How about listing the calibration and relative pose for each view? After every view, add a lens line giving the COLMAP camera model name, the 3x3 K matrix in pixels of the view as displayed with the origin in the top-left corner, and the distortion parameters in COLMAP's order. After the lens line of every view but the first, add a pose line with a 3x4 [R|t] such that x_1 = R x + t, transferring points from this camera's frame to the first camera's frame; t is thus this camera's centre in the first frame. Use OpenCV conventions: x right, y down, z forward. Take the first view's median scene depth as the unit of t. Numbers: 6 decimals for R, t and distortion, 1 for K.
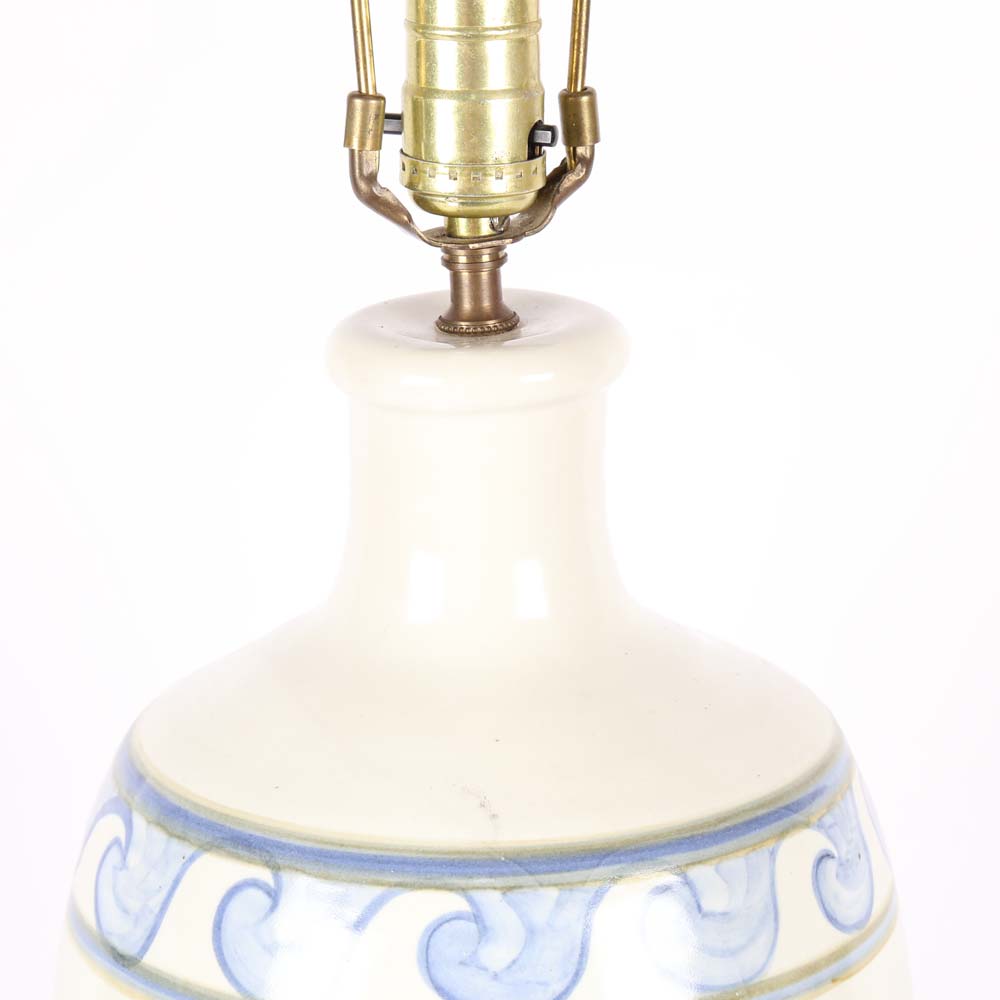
lens RADIAL K [[4025.0, 0, 500.0], [0, 4025.0, 500.0], [0, 0, 1]] dist [0.449863, 0.897712]
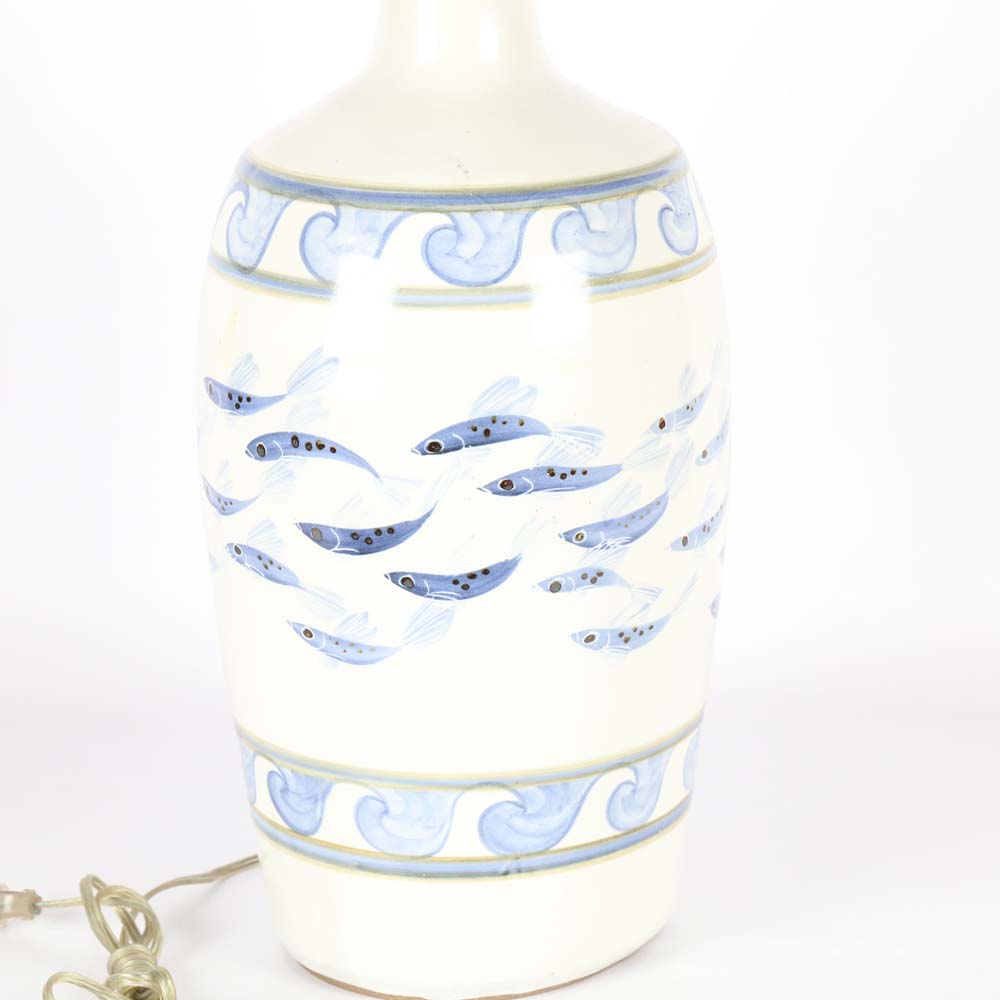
lens RADIAL K [[4025.0, 0, 500.0], [0, 4025.0, 500.0], [0, 0, 1]] dist [0.449863, 0.897712]
pose [[0.999983, -0.001348, -0.005648, 0.021355], [0.001412, 0.999934, 0.011362, 0.191016], [0.005632, -0.011370, 0.999919, -0.666416]]
